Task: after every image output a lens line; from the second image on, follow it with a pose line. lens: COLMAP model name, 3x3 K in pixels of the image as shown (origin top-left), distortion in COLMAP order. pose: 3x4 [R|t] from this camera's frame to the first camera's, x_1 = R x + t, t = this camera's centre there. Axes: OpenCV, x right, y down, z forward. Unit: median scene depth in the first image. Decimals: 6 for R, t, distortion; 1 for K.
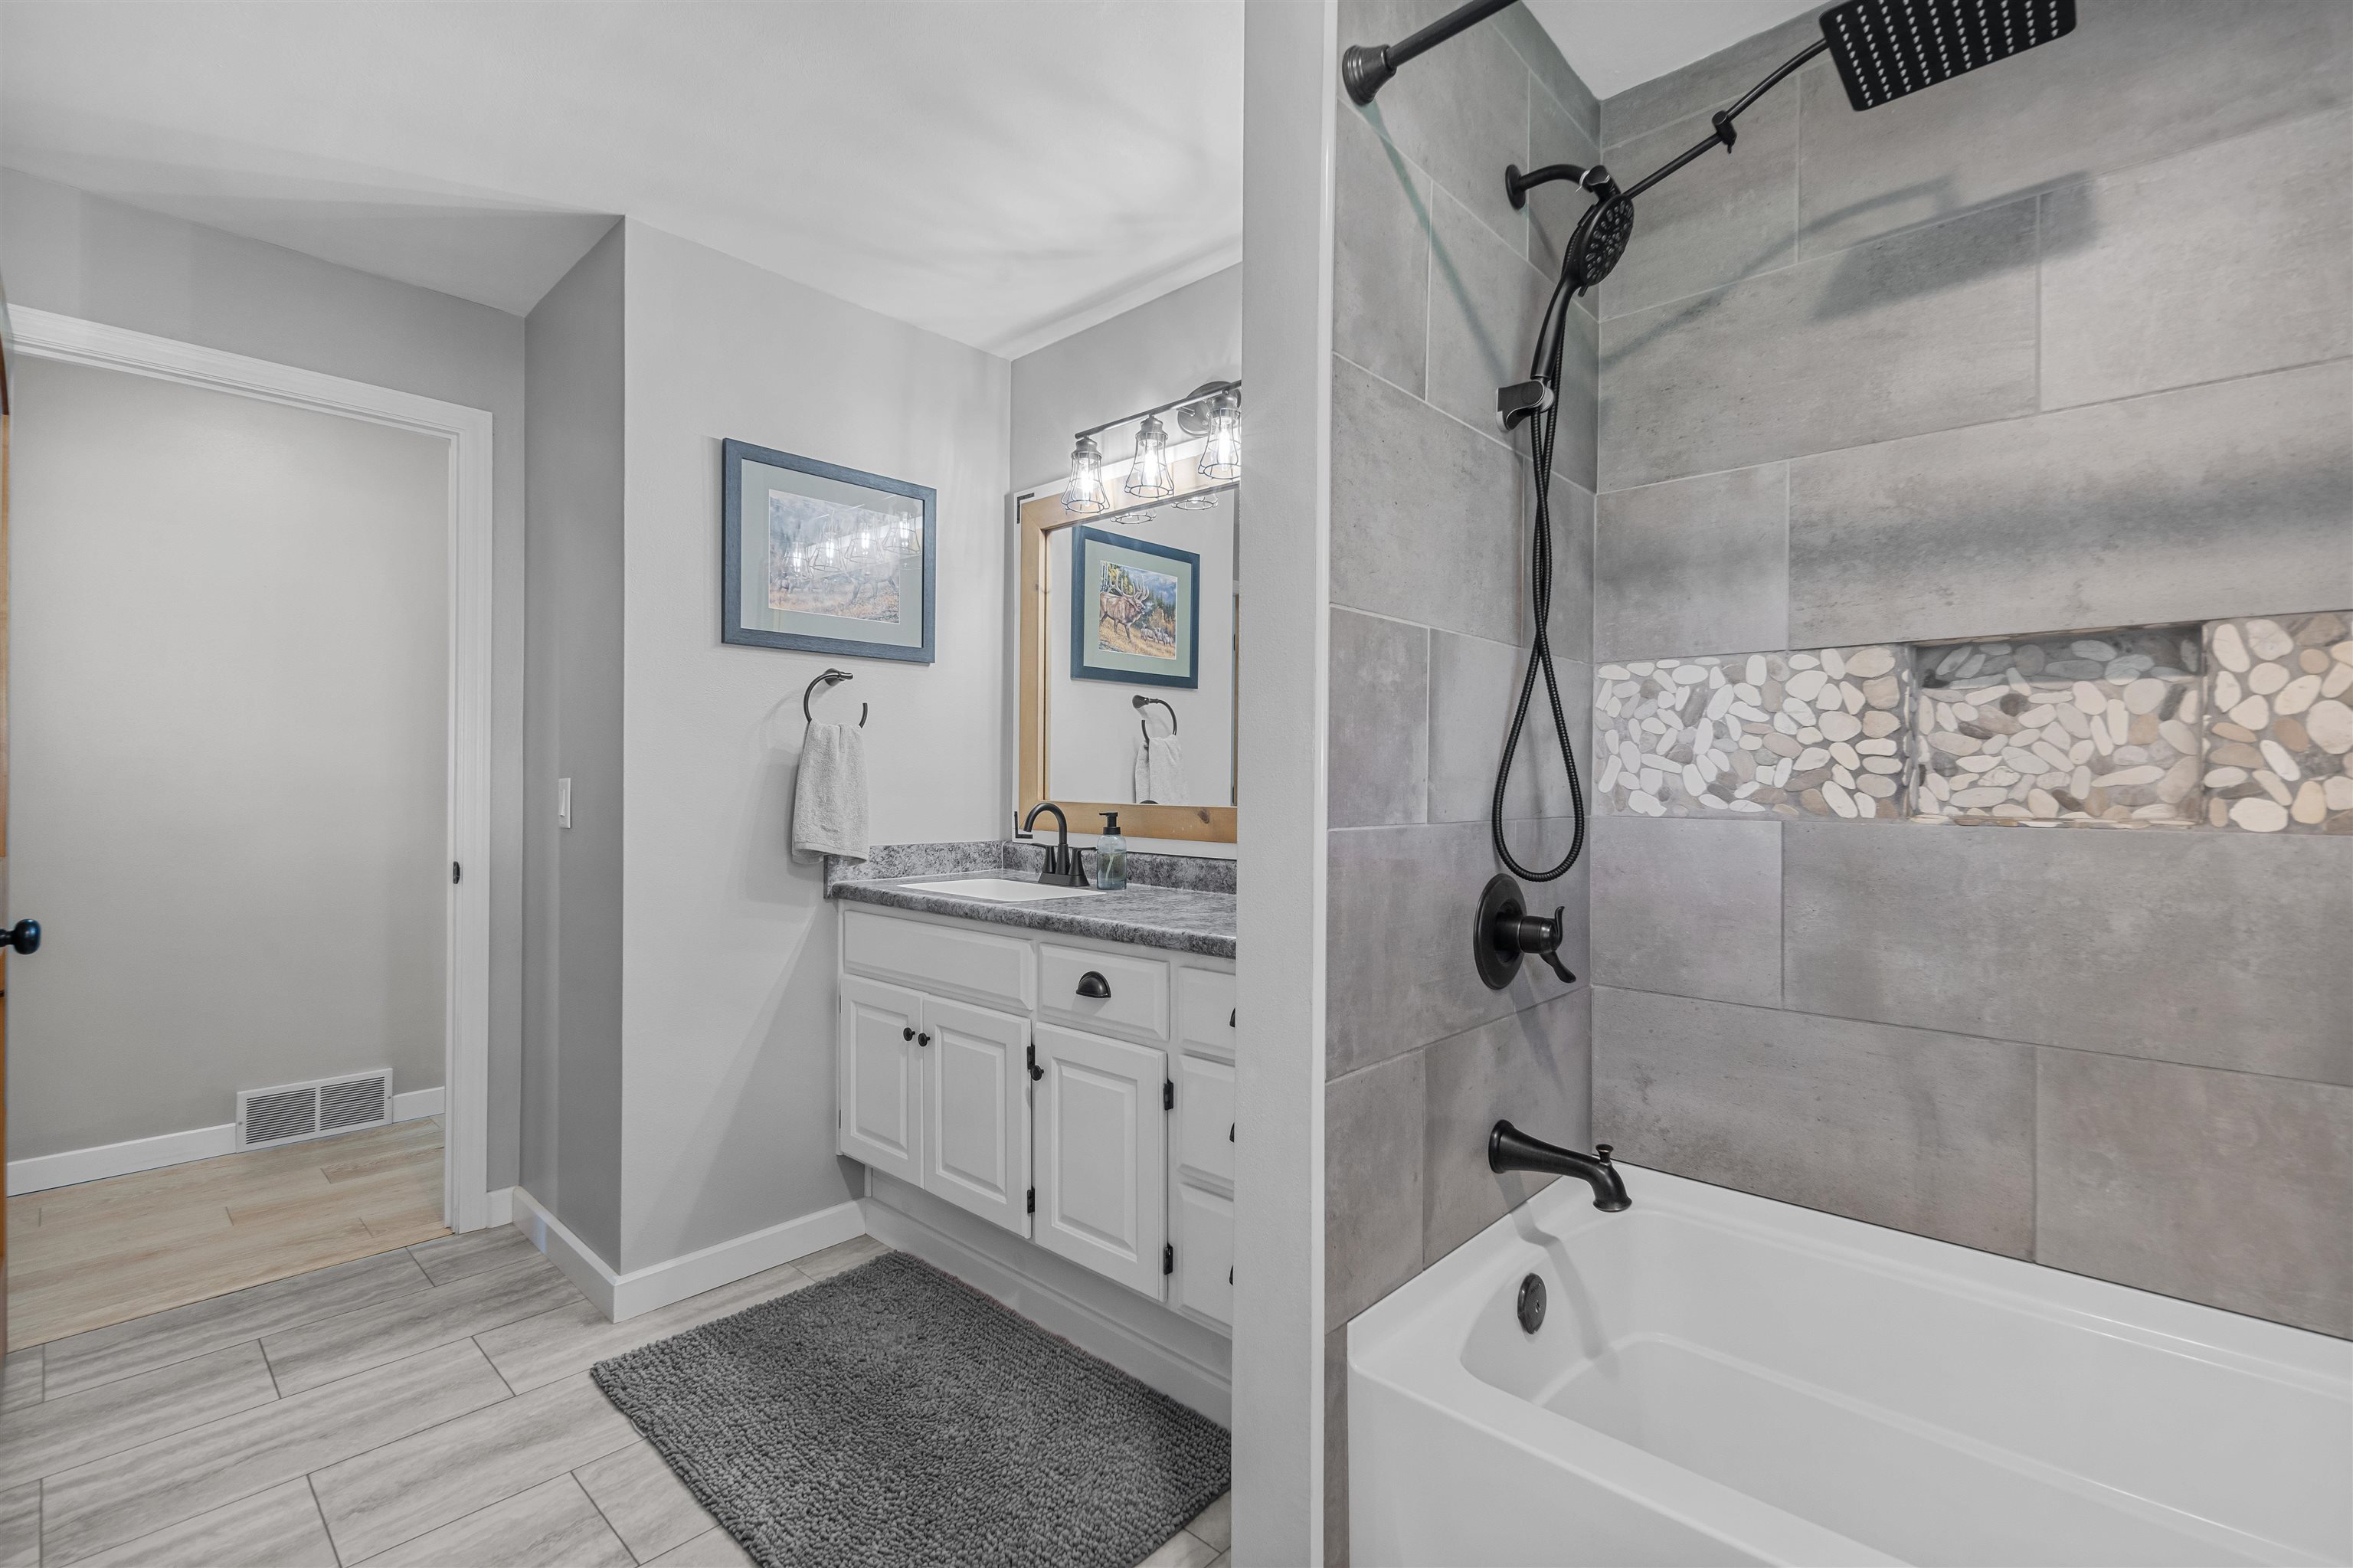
lens RADIAL K [[1027.1, 0, 1179.6], [0, 1027.1, 779.8], [0, 0, 1]] dist [0.005083, -0.002444]
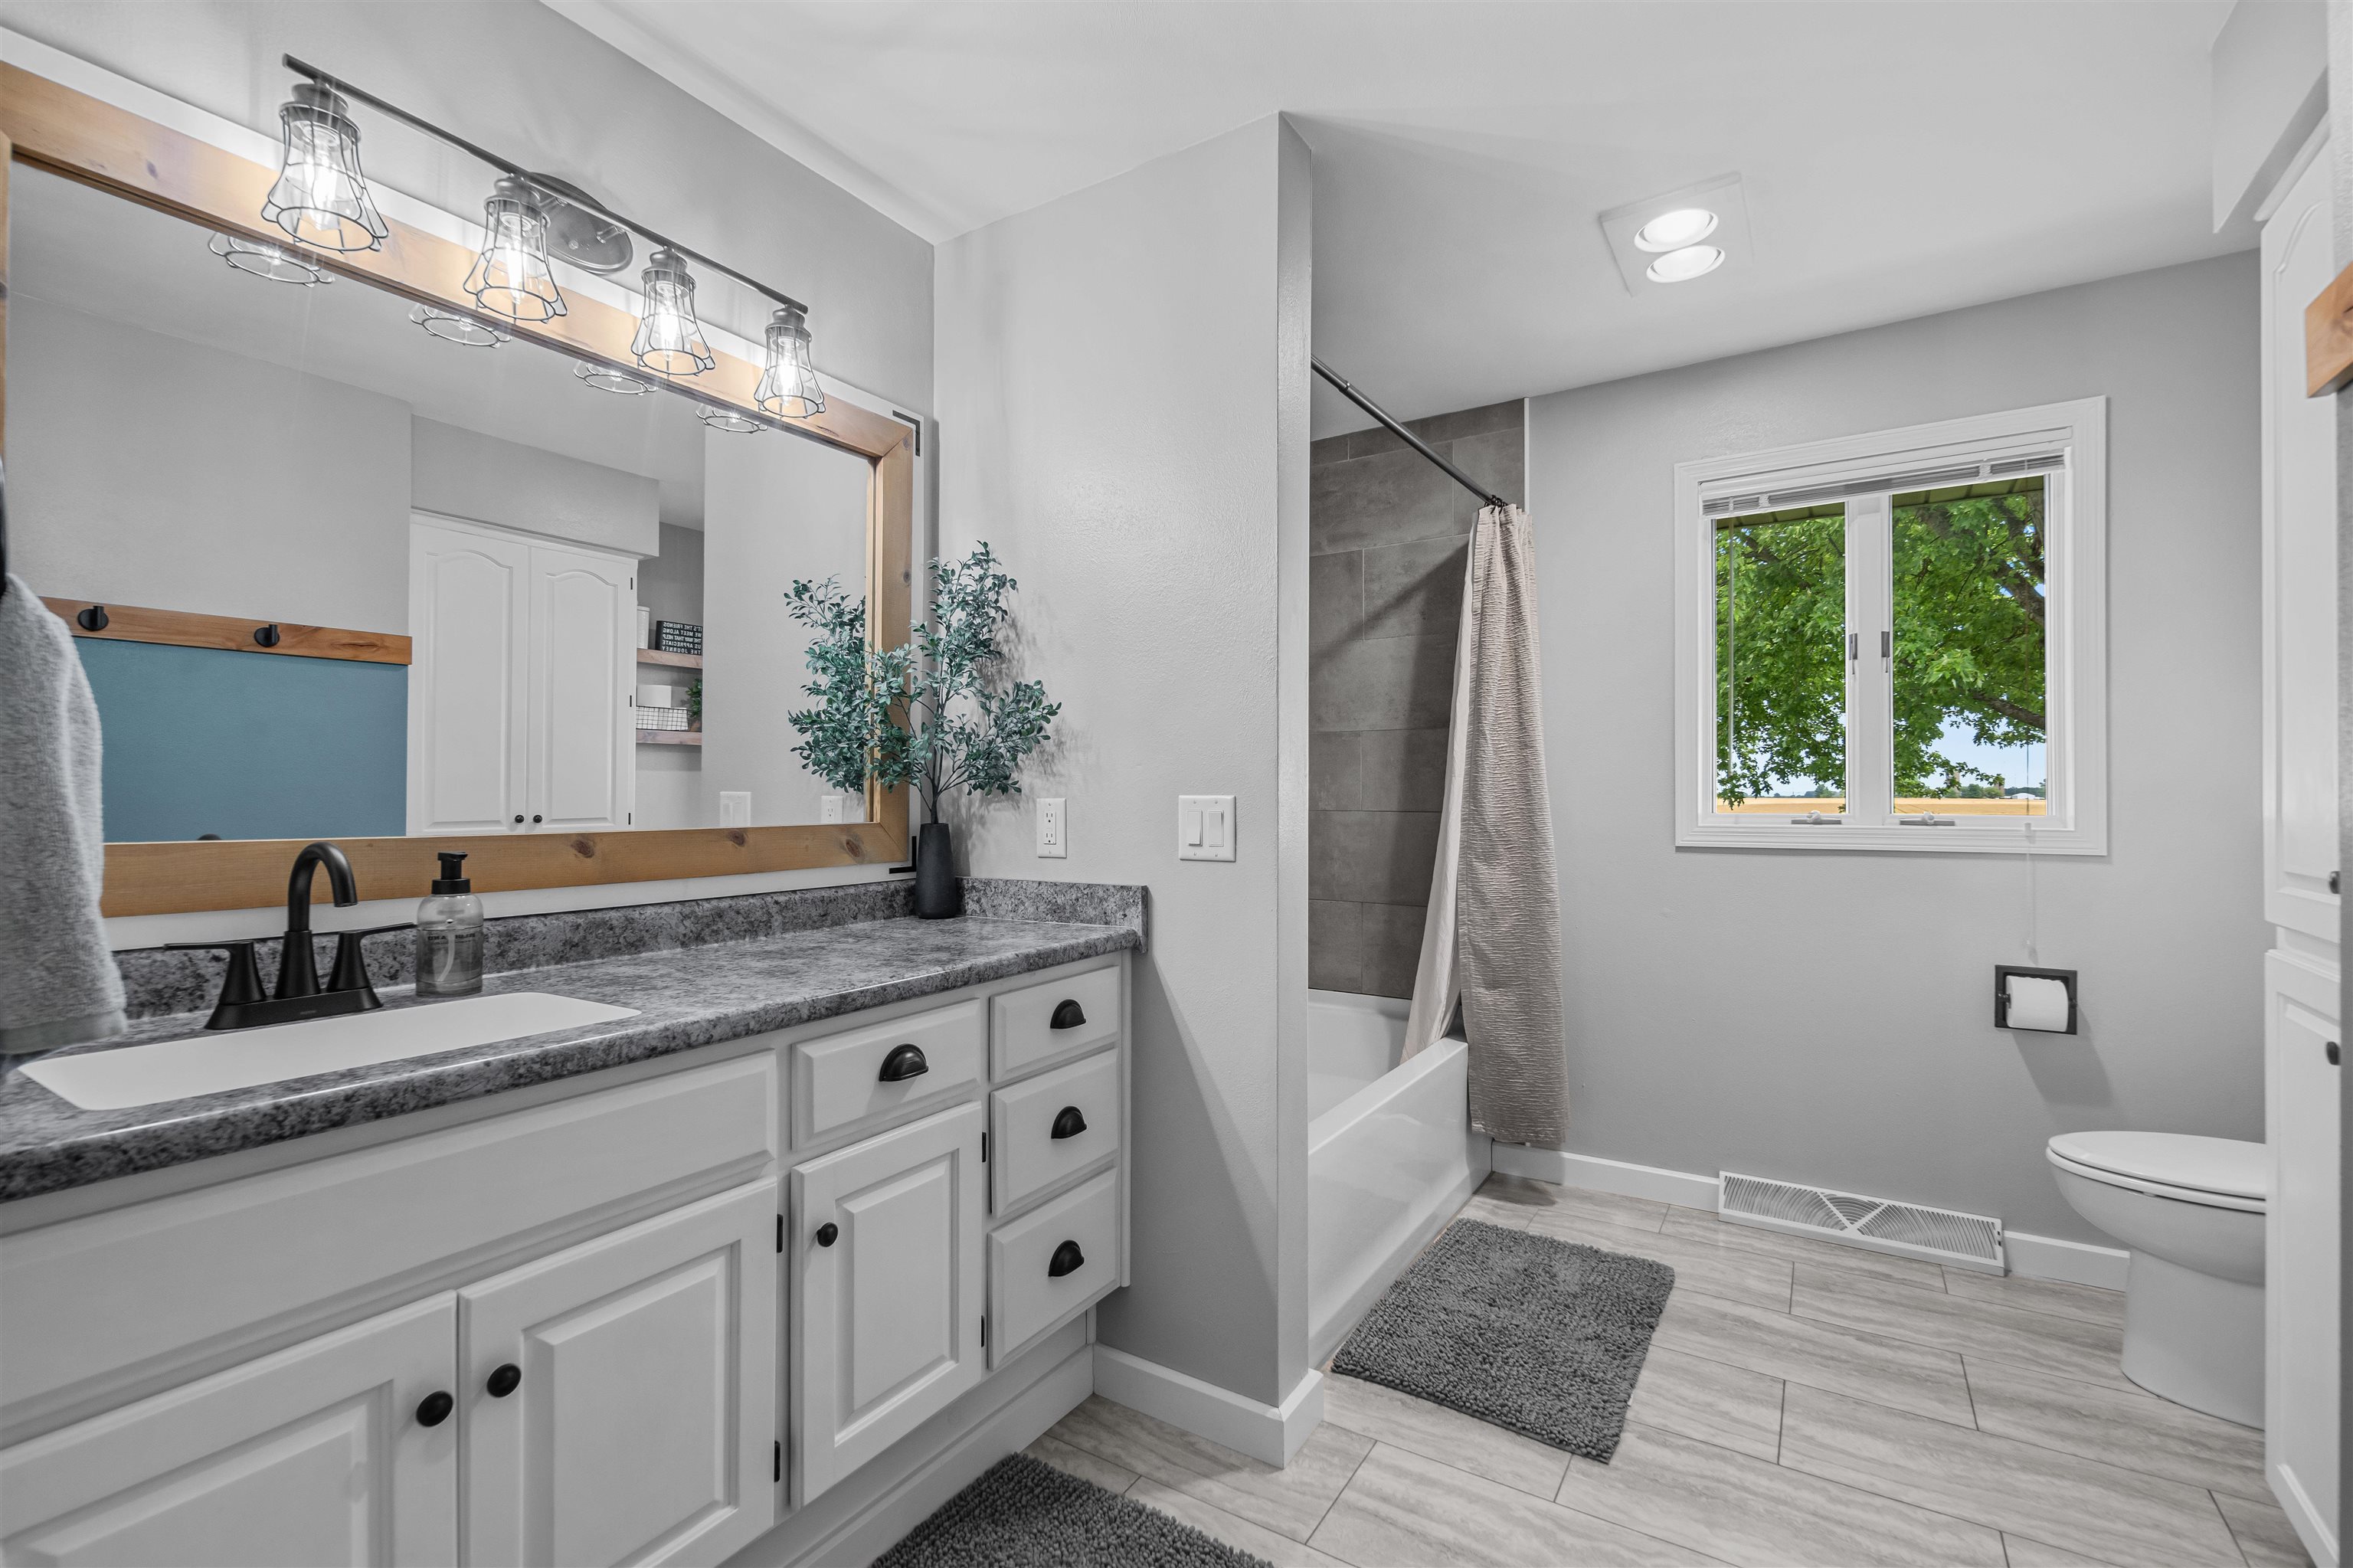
lens RADIAL K [[1027.1, 0, 1181.2], [0, 1027.1, 785.4], [0, 0, 1]] dist [0.005083, -0.002444]
pose [[-0.164403, 0.000716, 0.986393, -0.690911], [0.000516, 1.000000, -0.000640, -0.003429], [-0.986393, 0.000404, -0.164403, 0.736590]]
